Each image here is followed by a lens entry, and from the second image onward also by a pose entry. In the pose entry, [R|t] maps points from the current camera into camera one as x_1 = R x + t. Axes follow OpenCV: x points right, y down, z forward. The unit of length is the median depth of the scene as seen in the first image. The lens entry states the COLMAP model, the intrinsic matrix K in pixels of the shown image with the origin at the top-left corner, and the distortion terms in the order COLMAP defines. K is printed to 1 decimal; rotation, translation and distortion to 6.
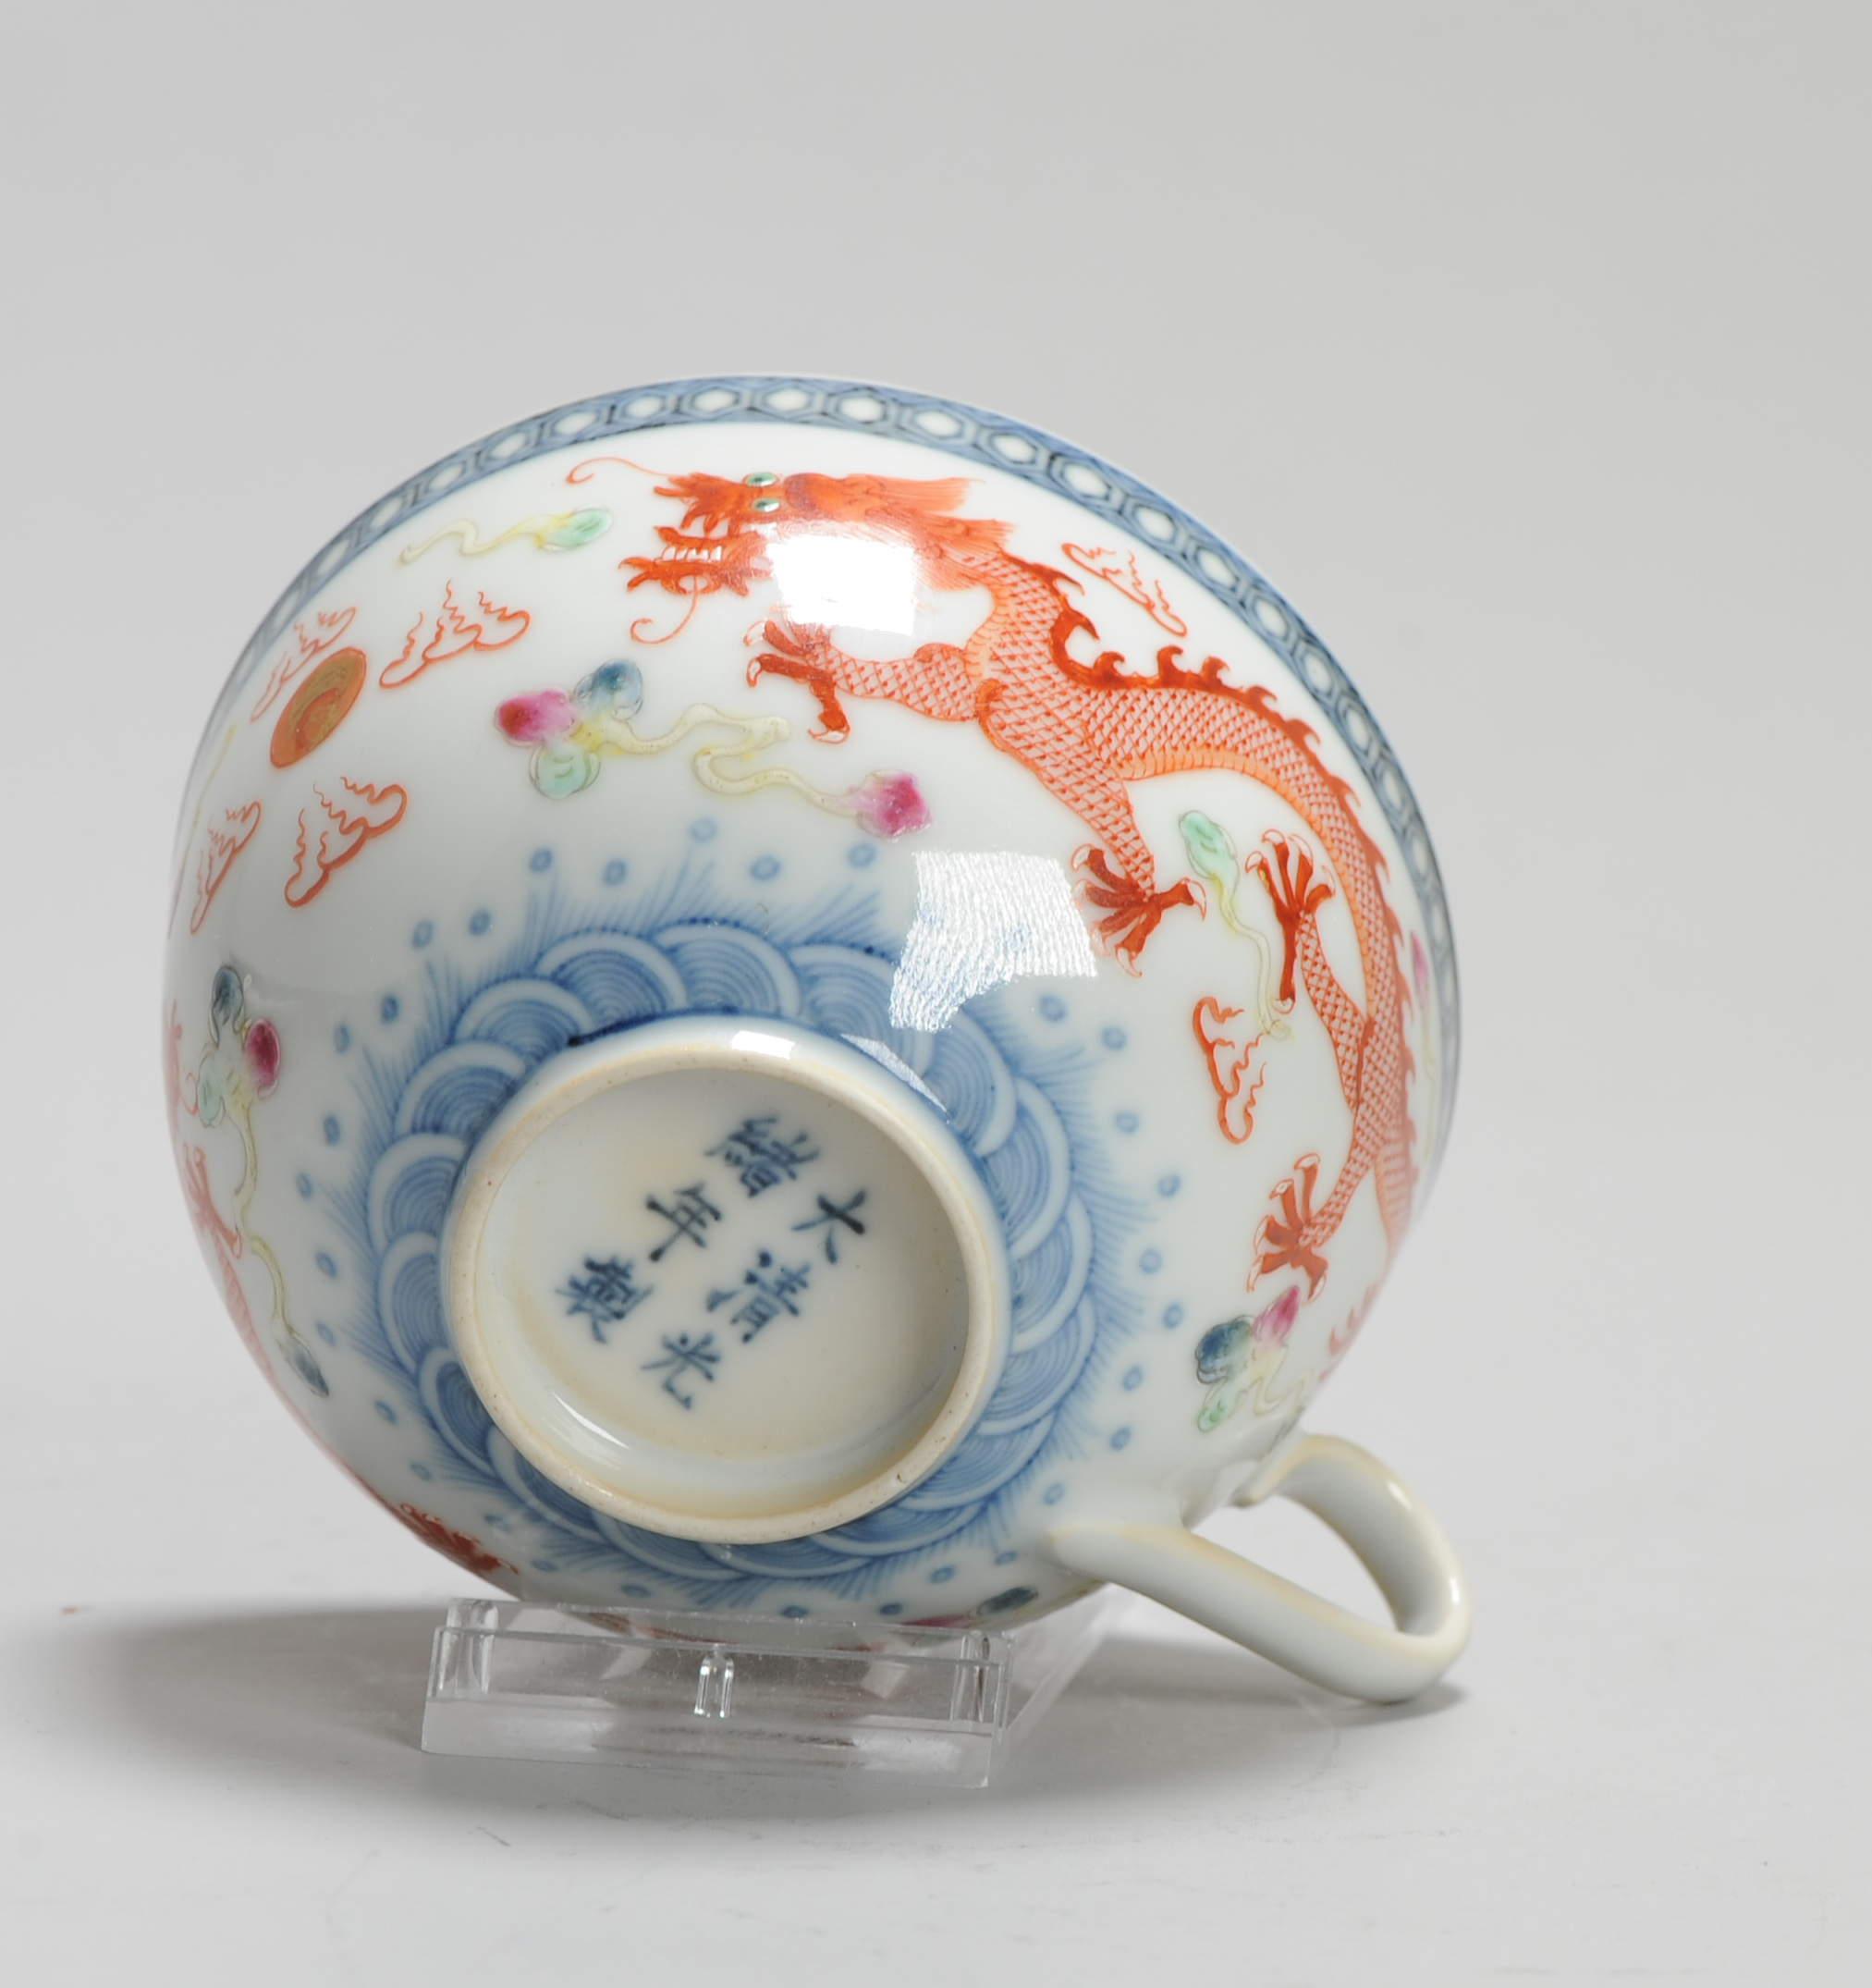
lens RADIAL K [[12686.3, 0, 936.0], [0, 12686.3, 994.0], [0, 0, 1]] dist [-0.177285, 1.831554]
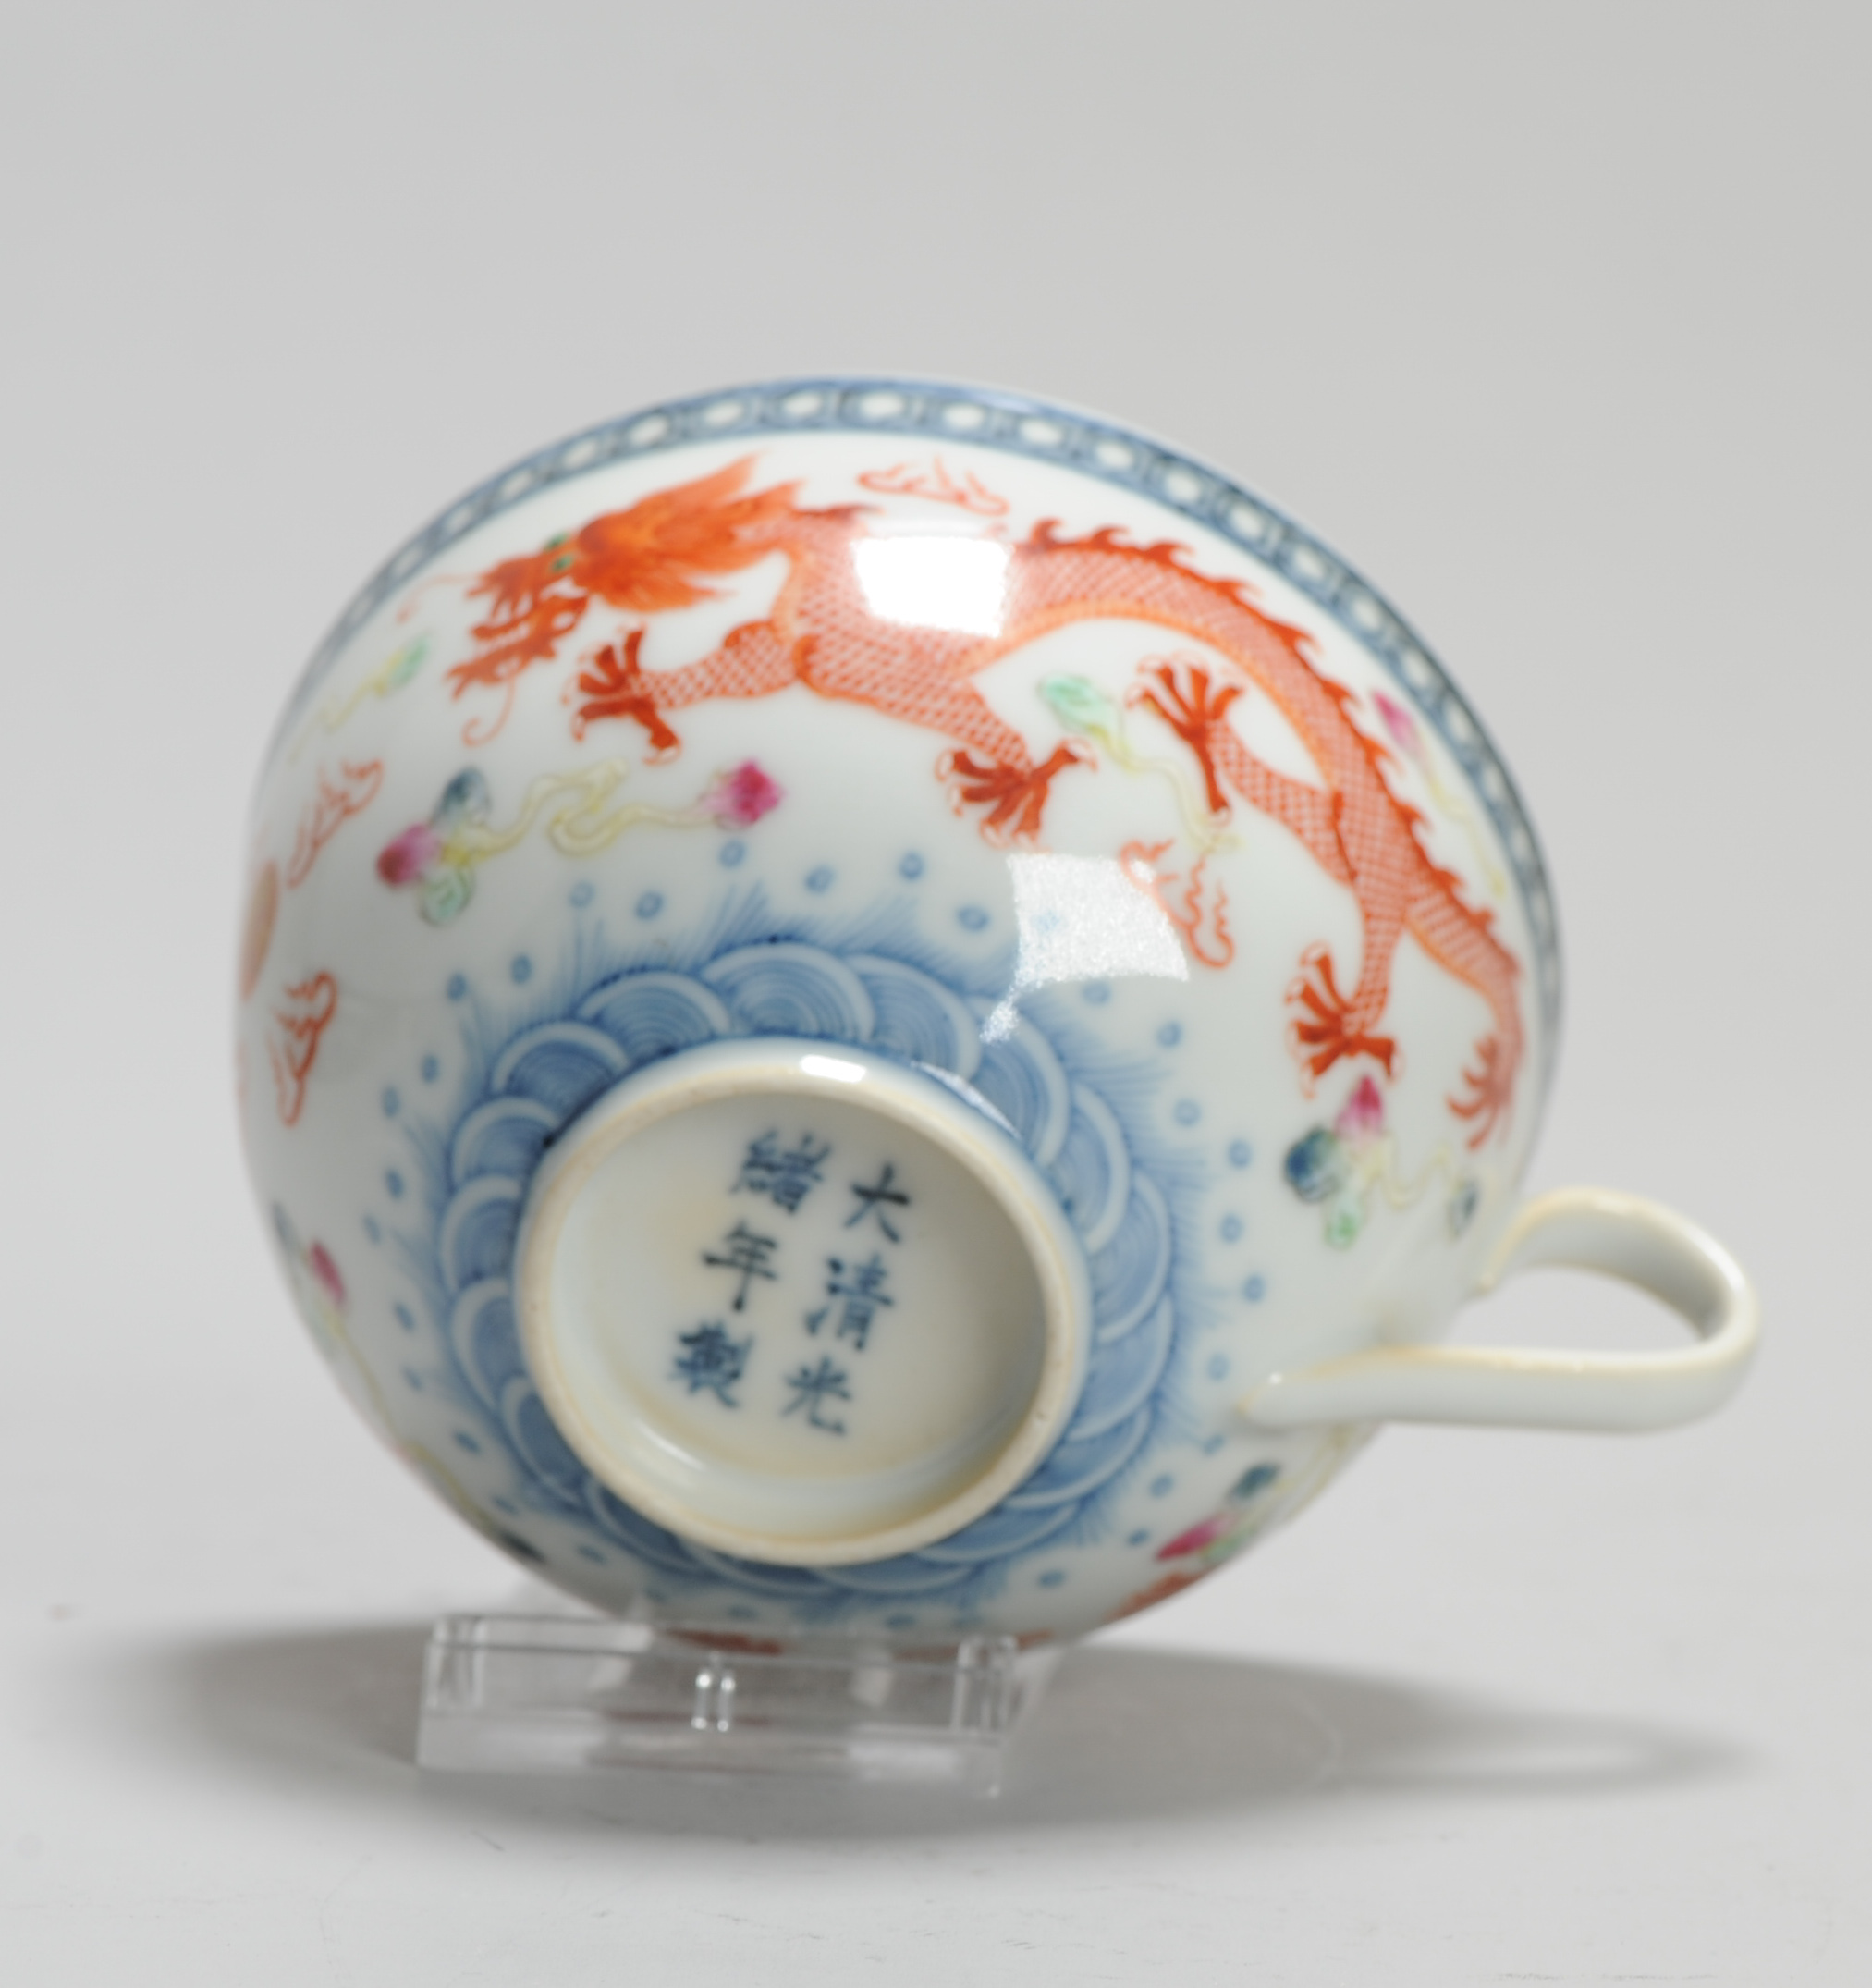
lens RADIAL K [[12686.3, 0, 936.0], [0, 12686.3, 994.0], [0, 0, 1]] dist [-0.177285, 1.831554]
pose [[0.893400, -0.398084, -0.208244, 0.207311], [0.393331, 0.917053, -0.065604, 0.069319], [0.217087, -0.023299, 0.975874, 0.039631]]
